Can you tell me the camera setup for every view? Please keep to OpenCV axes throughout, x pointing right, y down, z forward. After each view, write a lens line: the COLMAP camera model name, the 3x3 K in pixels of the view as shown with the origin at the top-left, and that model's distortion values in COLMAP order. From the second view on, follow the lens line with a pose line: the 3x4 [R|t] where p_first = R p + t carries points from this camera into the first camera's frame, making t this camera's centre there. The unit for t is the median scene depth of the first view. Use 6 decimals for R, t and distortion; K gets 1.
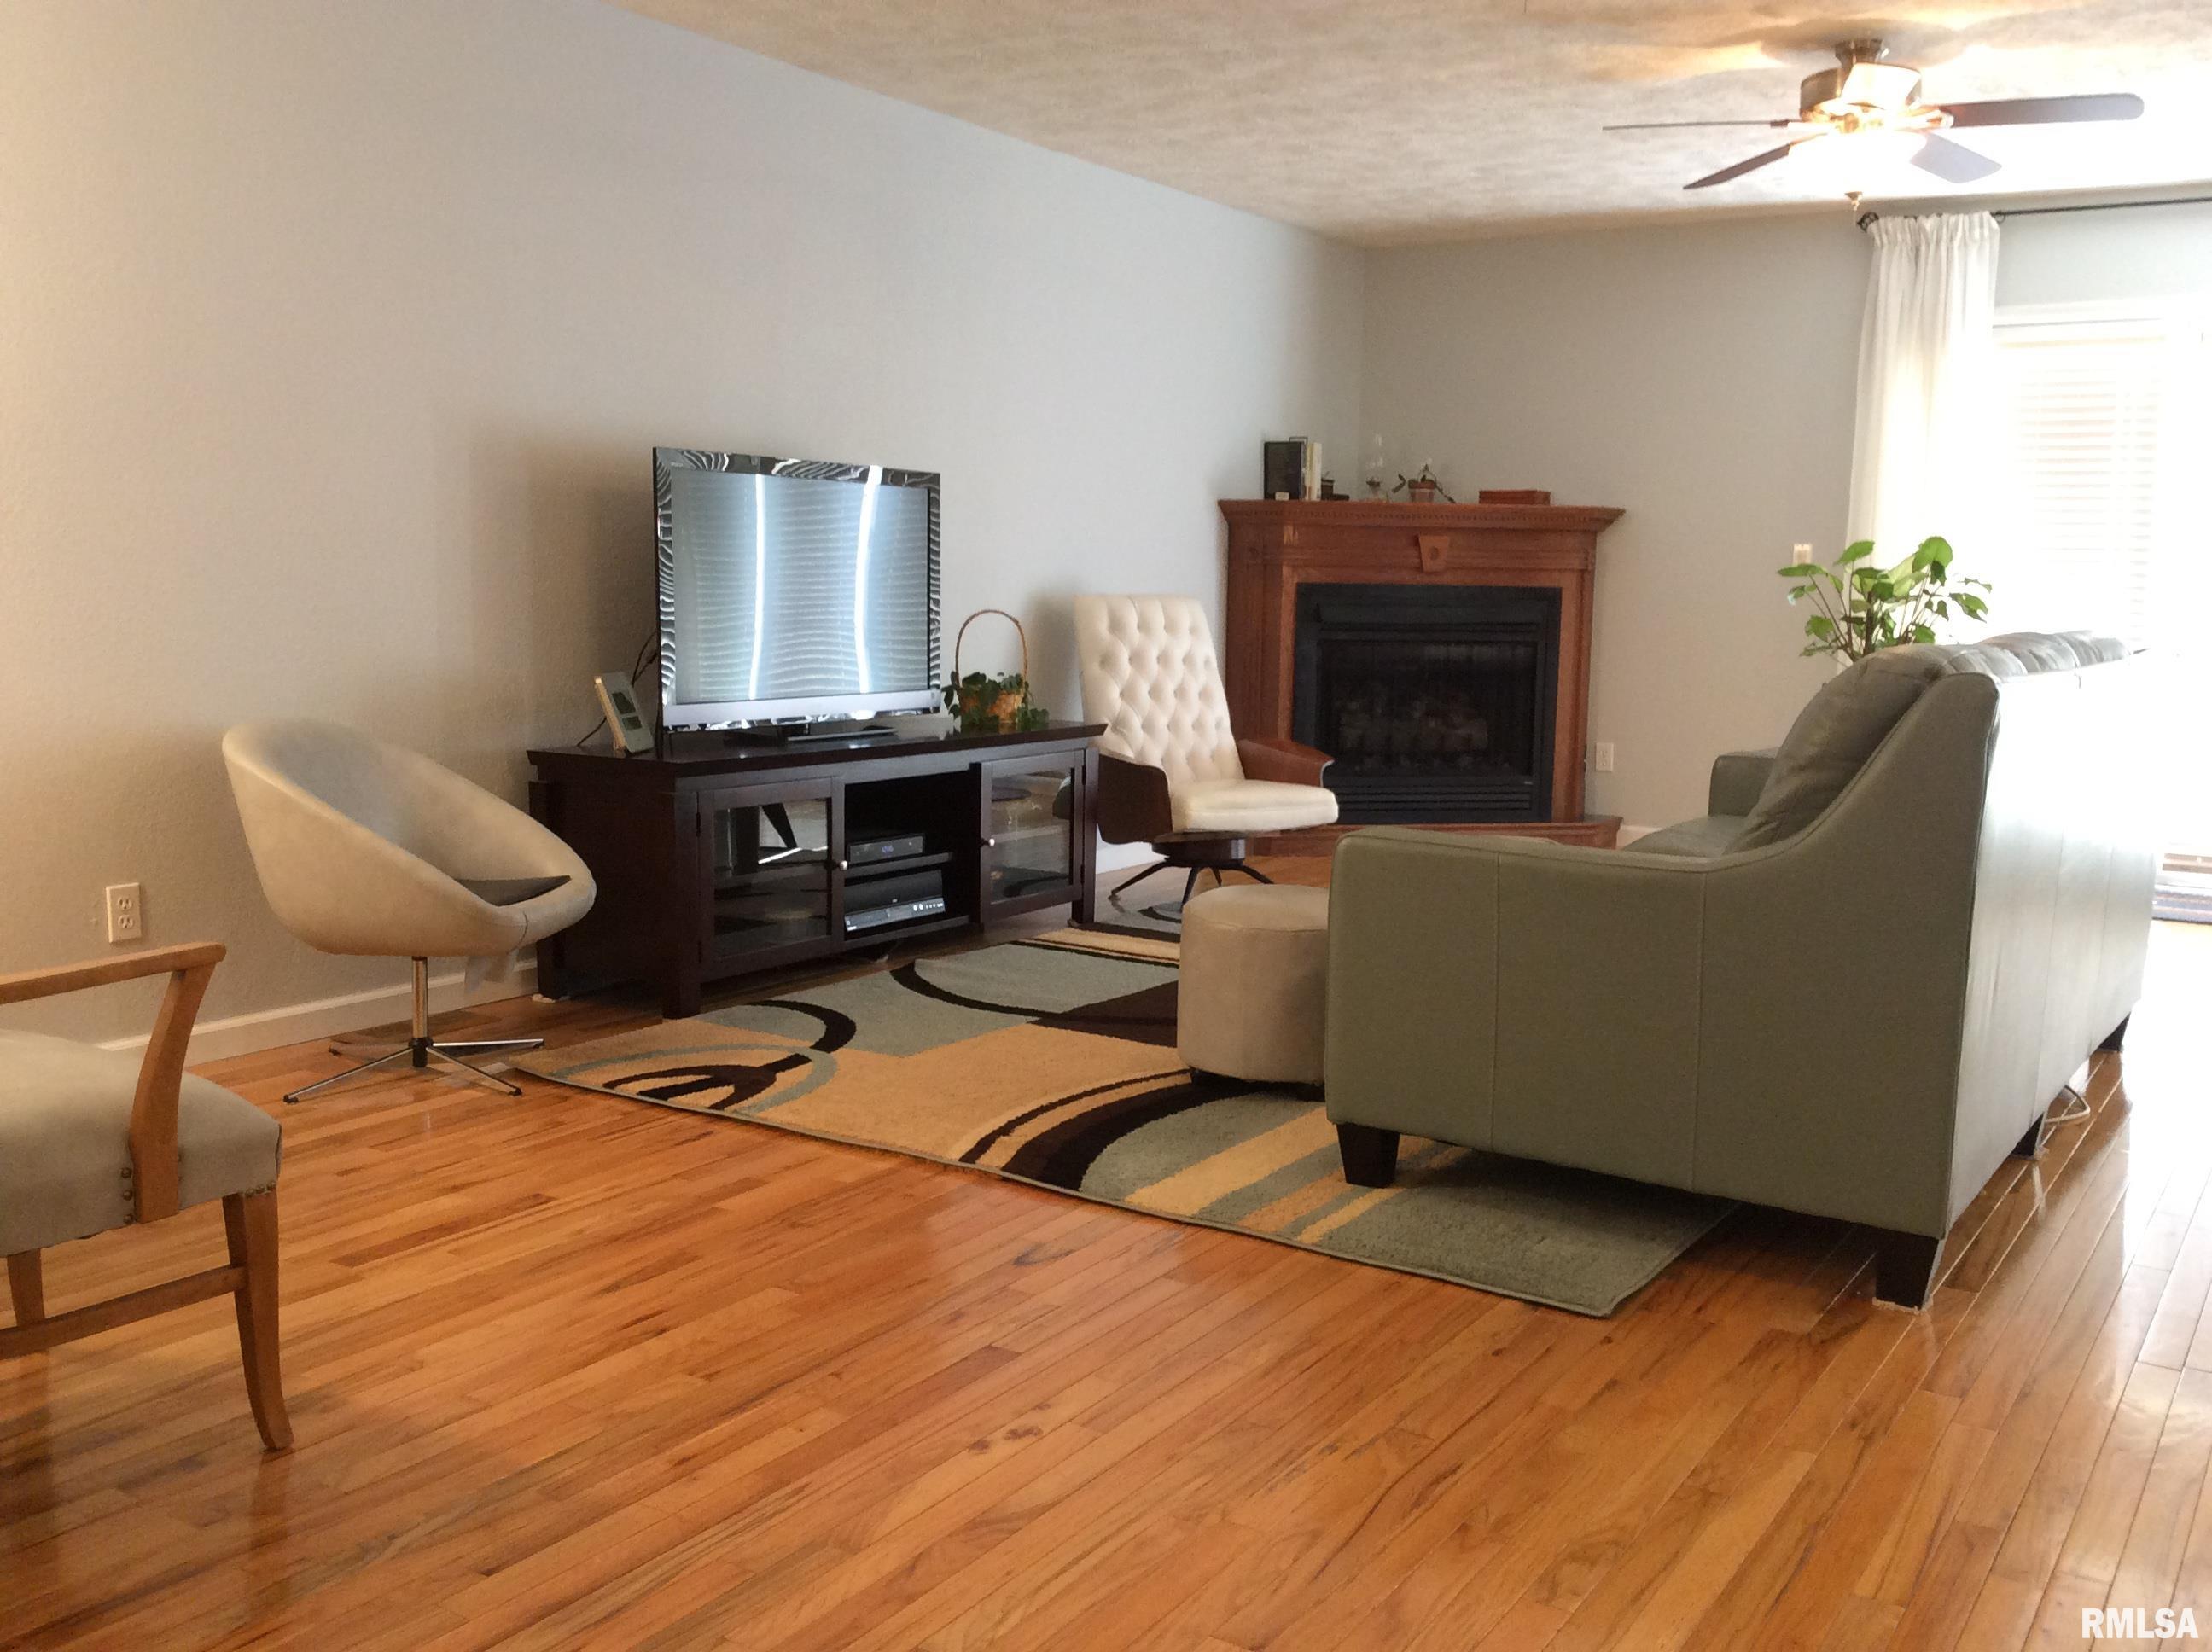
lens RADIAL K [[2026.0, 0, 1113.1], [0, 2026.0, 822.6], [0, 0, 1]] dist [0.108227, -0.180106]
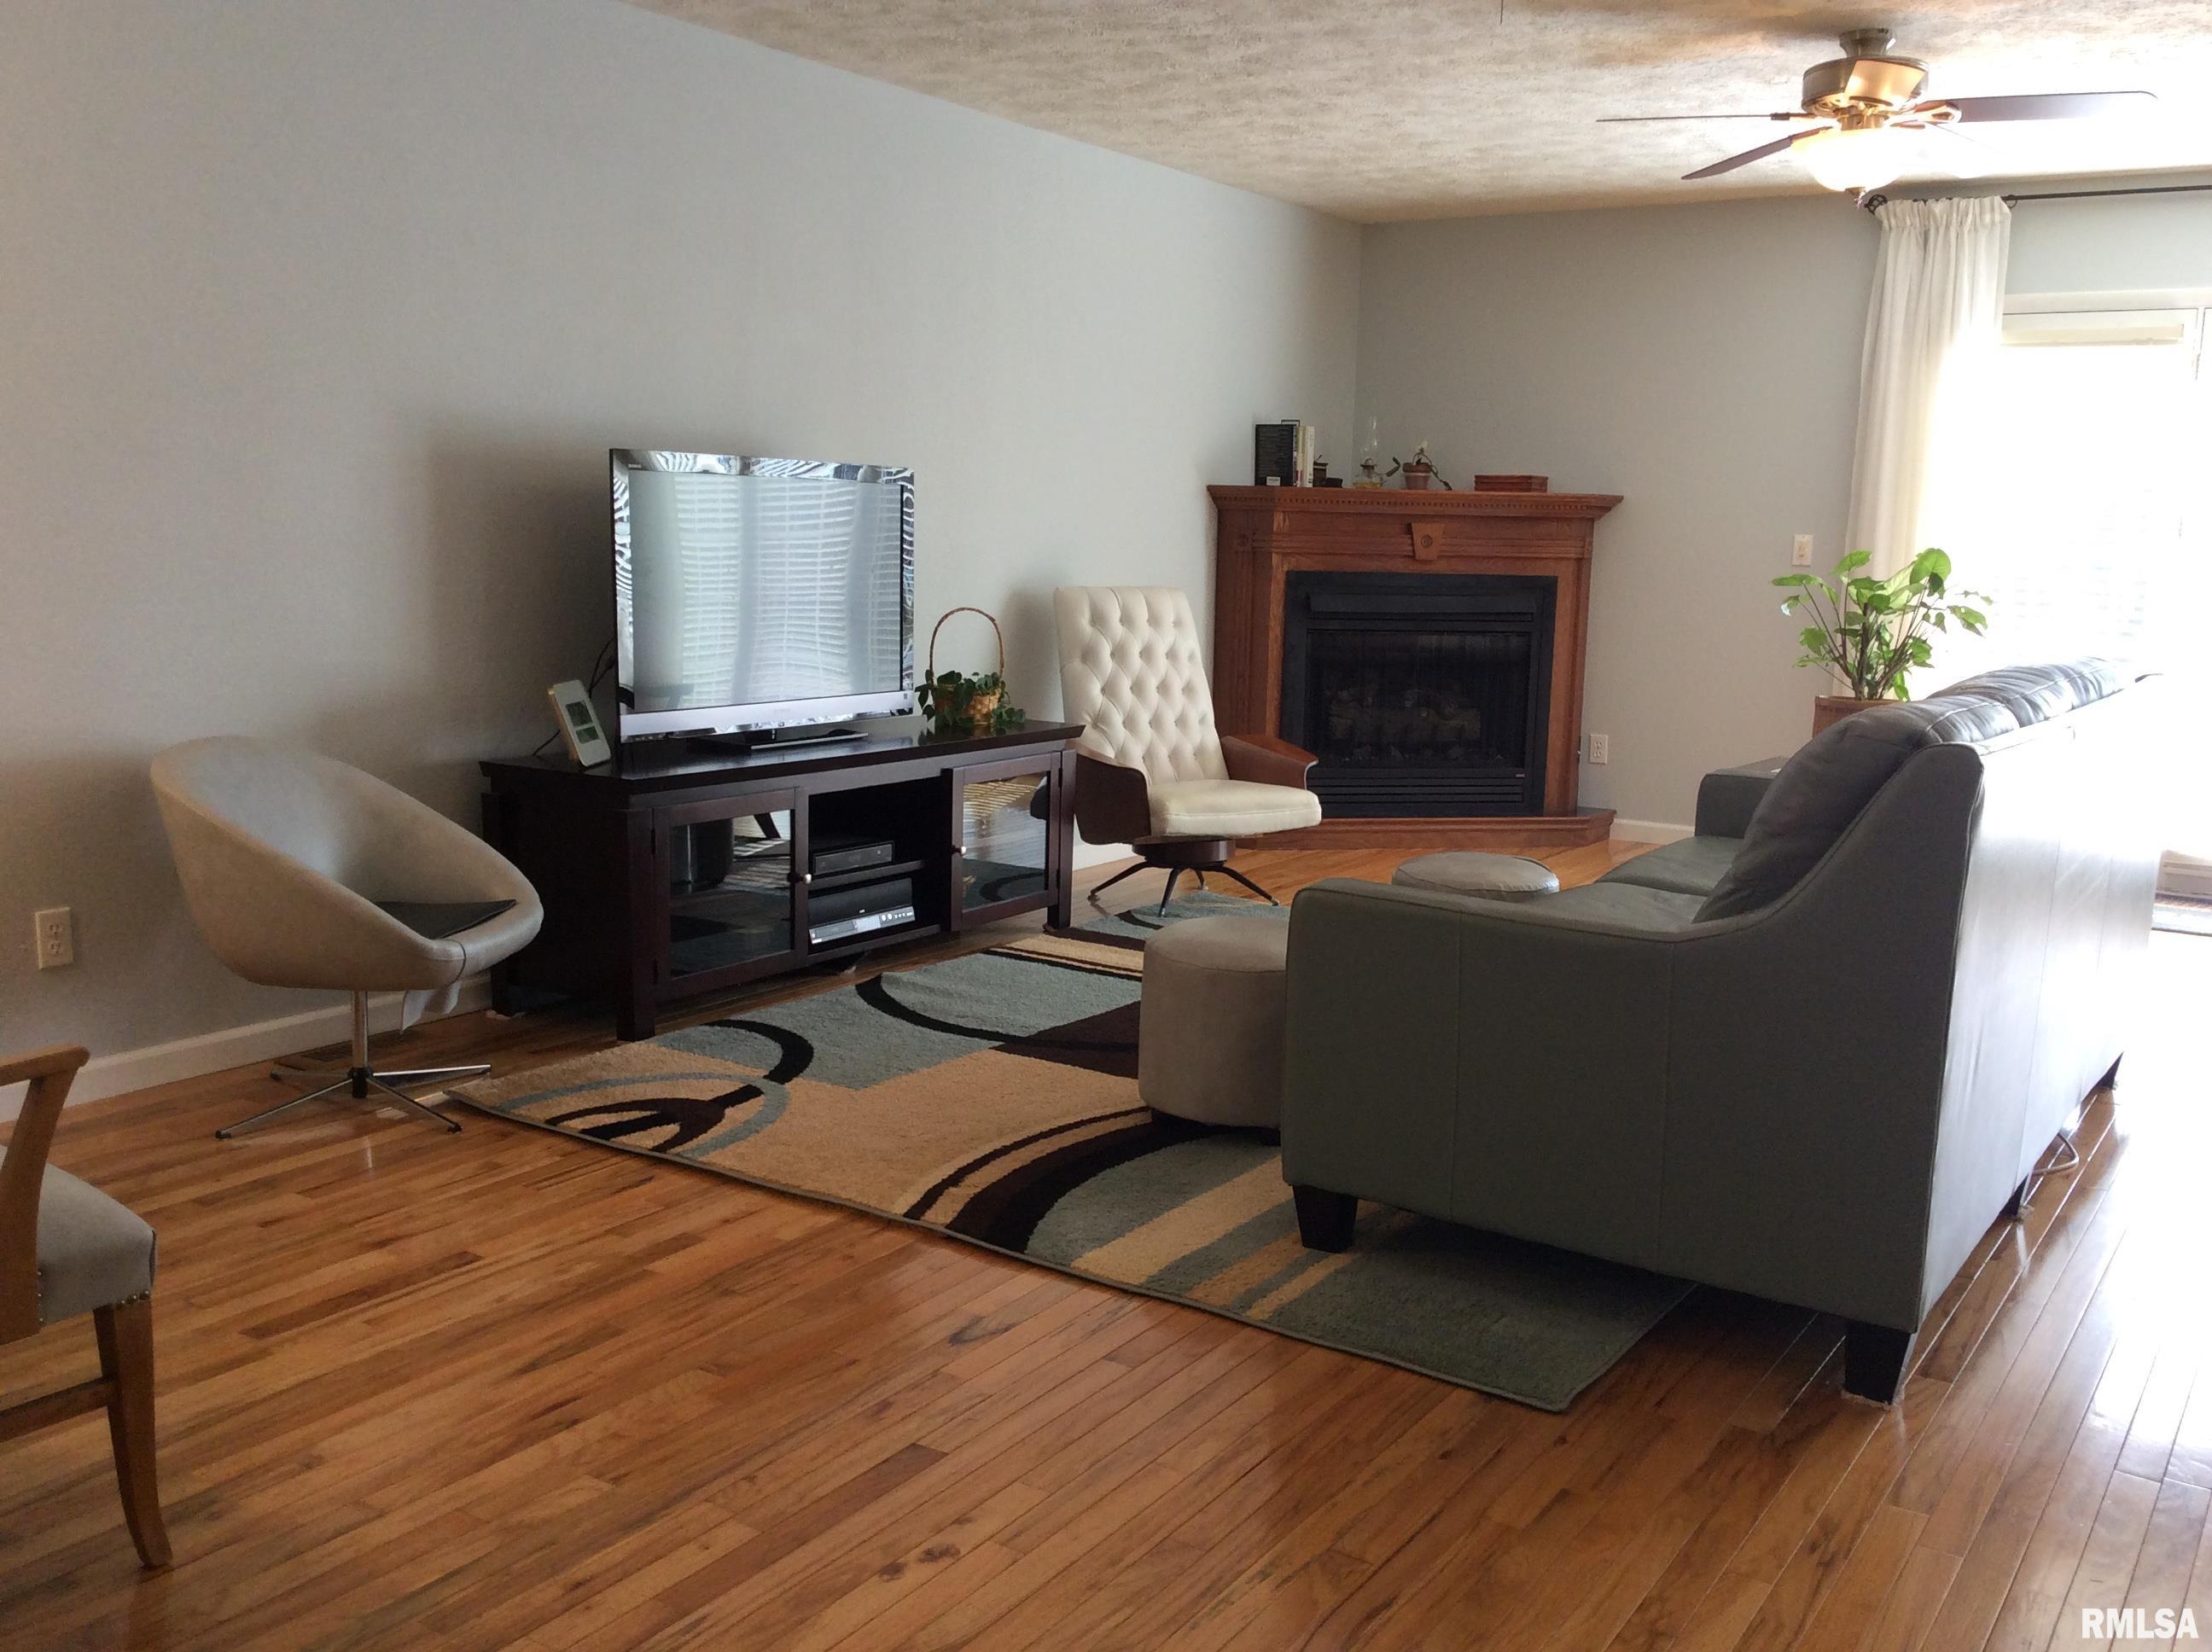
lens RADIAL K [[2014.8, 0, 1116.0], [0, 2014.8, 824.8], [0, 0, 1]] dist [0.107239, -0.178005]
pose [[0.999959, 0.007799, -0.004646, 0.023586], [-0.007660, 0.999547, 0.029113, -0.040476], [0.004871, -0.029076, 0.999565, 0.036959]]
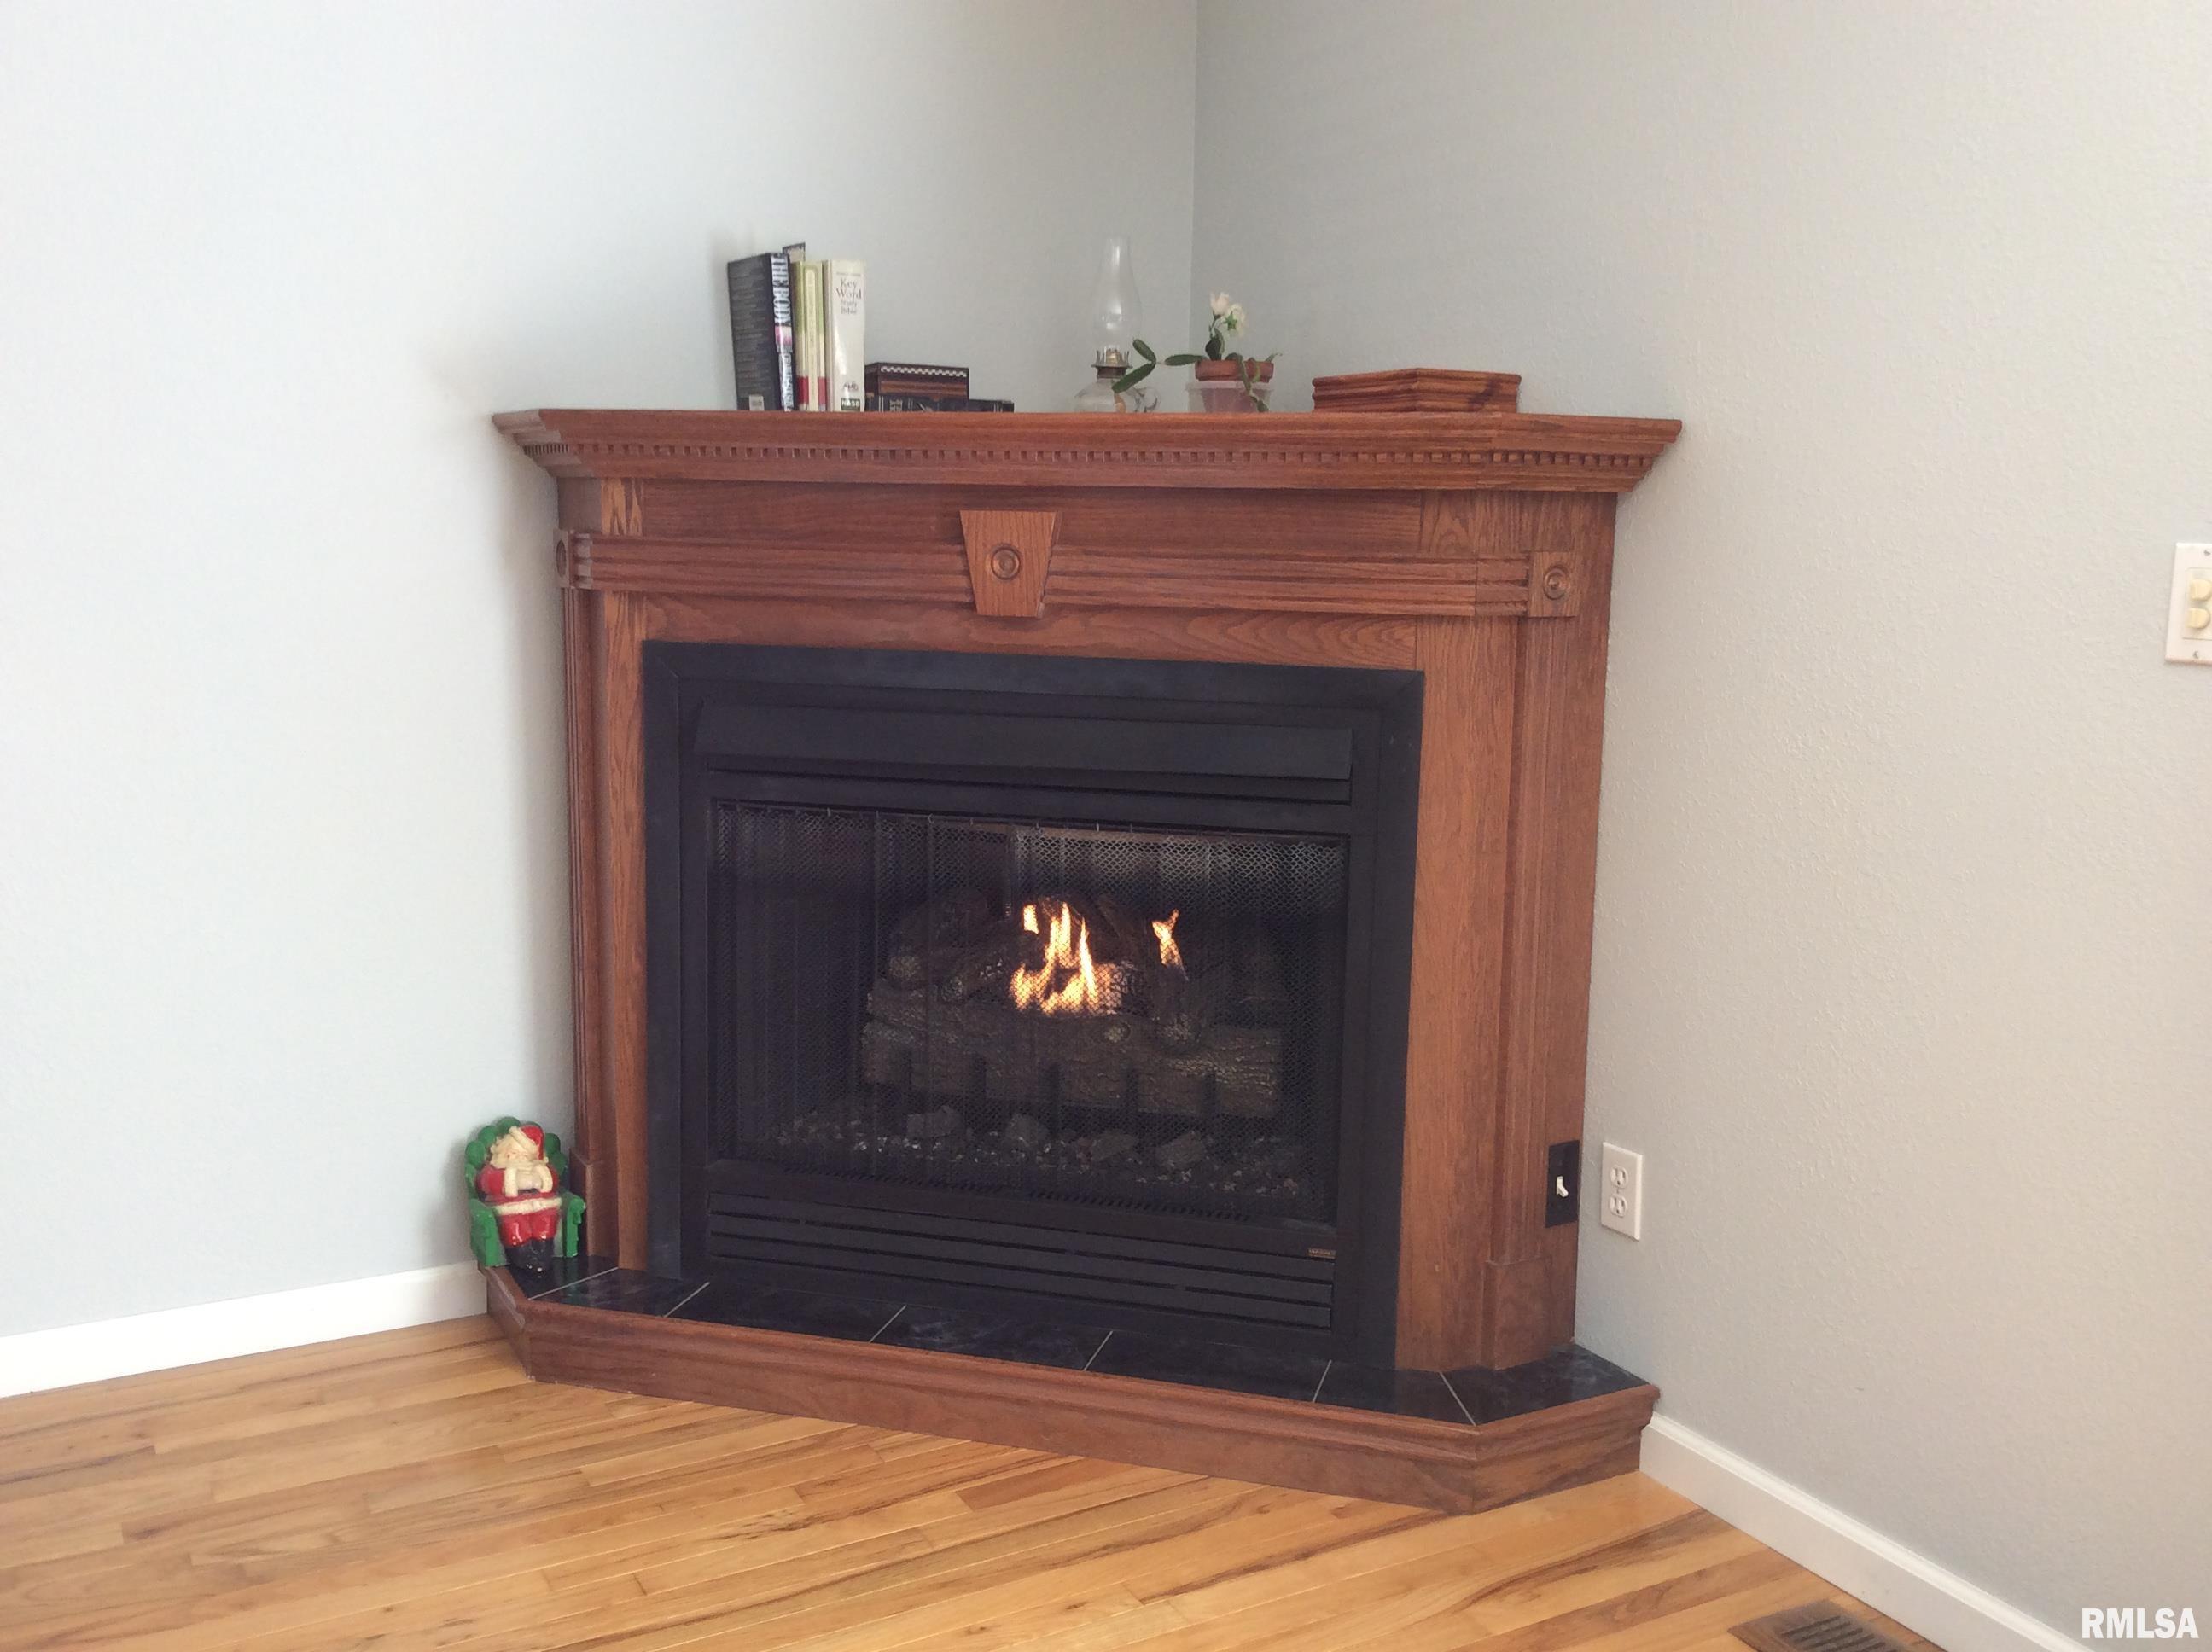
lens RADIAL K [[2014.8, 0, 1116.0], [0, 2014.8, 824.8], [0, 0, 1]] dist [0.107239, -0.178005]
pose [[0.877735, 0.068185, -0.474270, 0.589900], [-0.054860, 0.997615, 0.041894, -0.182683], [0.475996, -0.010753, 0.879382, 1.252307]]
